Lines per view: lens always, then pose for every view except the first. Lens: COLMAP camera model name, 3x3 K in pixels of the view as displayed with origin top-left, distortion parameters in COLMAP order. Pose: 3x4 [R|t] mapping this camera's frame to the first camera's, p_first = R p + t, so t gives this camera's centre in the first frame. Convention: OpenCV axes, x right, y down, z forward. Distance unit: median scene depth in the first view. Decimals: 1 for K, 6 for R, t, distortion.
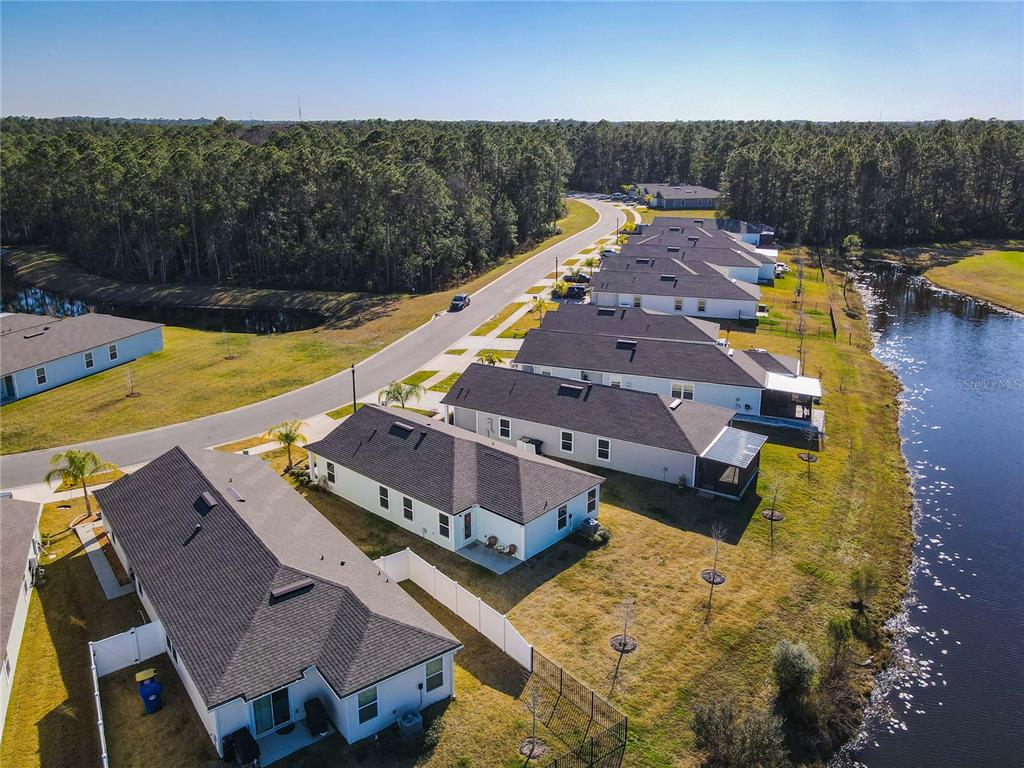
lens RADIAL K [[802.1, 0, 512.0], [0, 802.1, 384.0], [0, 0, 1]] dist [0.006157, 0.006992]
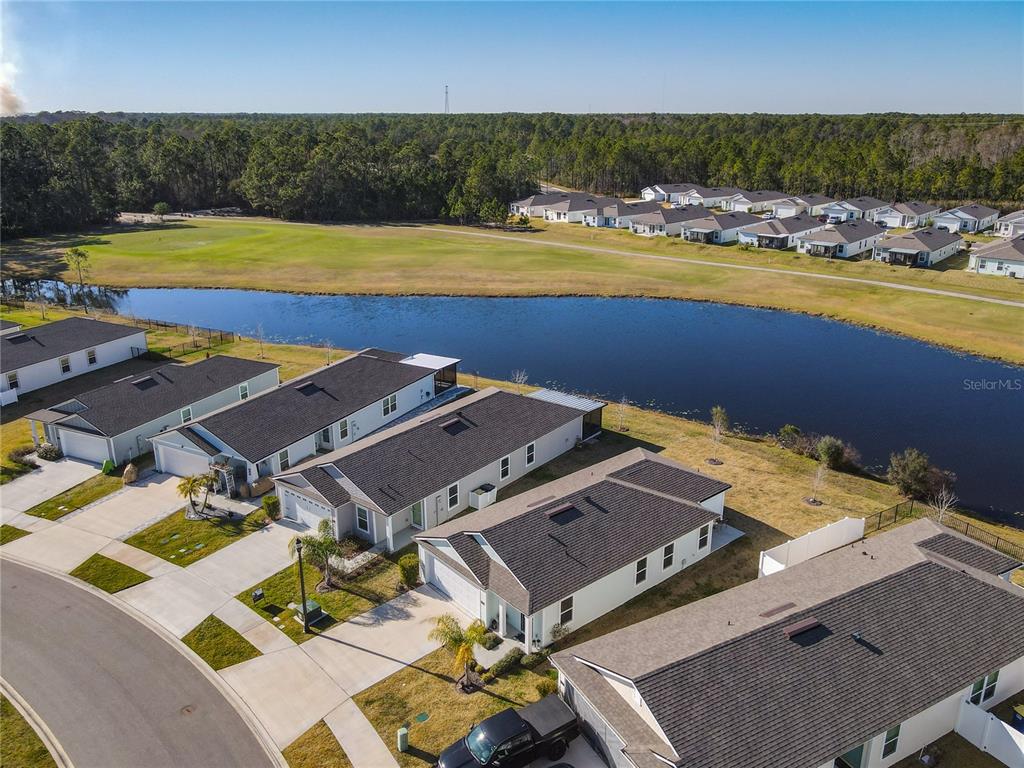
lens RADIAL K [[778.8, 0, 512.0], [0, 778.8, 384.0], [0, 0, 1]] dist [-0.005190, -0.002835]
pose [[0.145811, -0.338832, 0.929479, -0.861467], [0.307849, 0.908416, 0.282860, -0.319049], [-0.940196, 0.244895, 0.236766, 0.821601]]
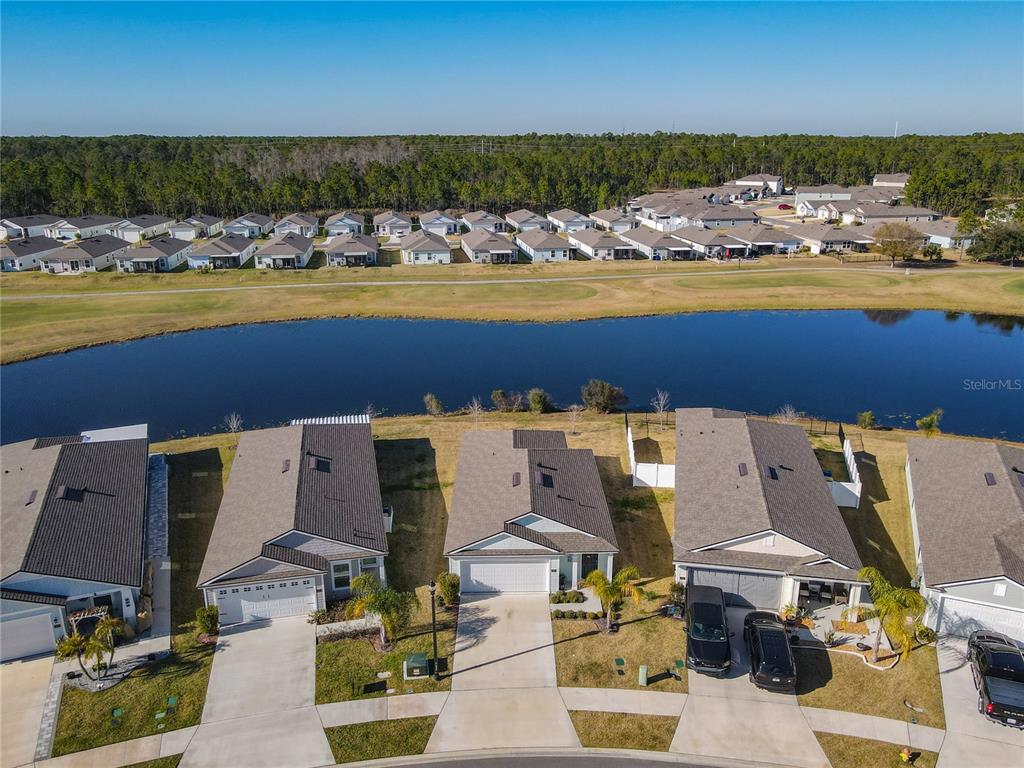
lens RADIAL K [[802.1, 0, 512.0], [0, 802.1, 384.0], [0, 0, 1]] dist [0.006157, 0.006992]
pose [[-0.668115, -0.232807, 0.706699, -0.760370], [0.223868, 0.842884, 0.489315, -0.530866], [-0.709581, 0.485126, -0.511026, 1.488912]]
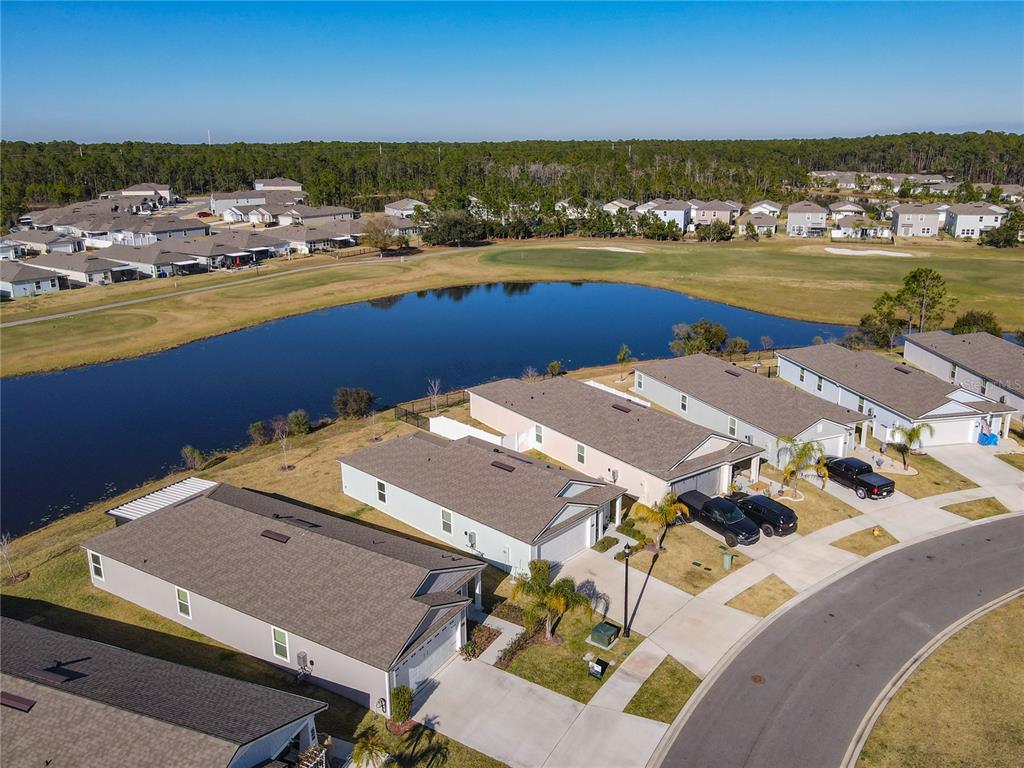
lens RADIAL K [[804.0, 0, 512.0], [0, 804.0, 384.0], [0, 0, 1]] dist [0.028842, 0.000111]
pose [[-0.999475, -0.012605, 0.029842, -0.124830], [0.006817, 0.818730, 0.574138, -0.633192], [-0.031670, 0.574040, -0.818215, 1.831015]]
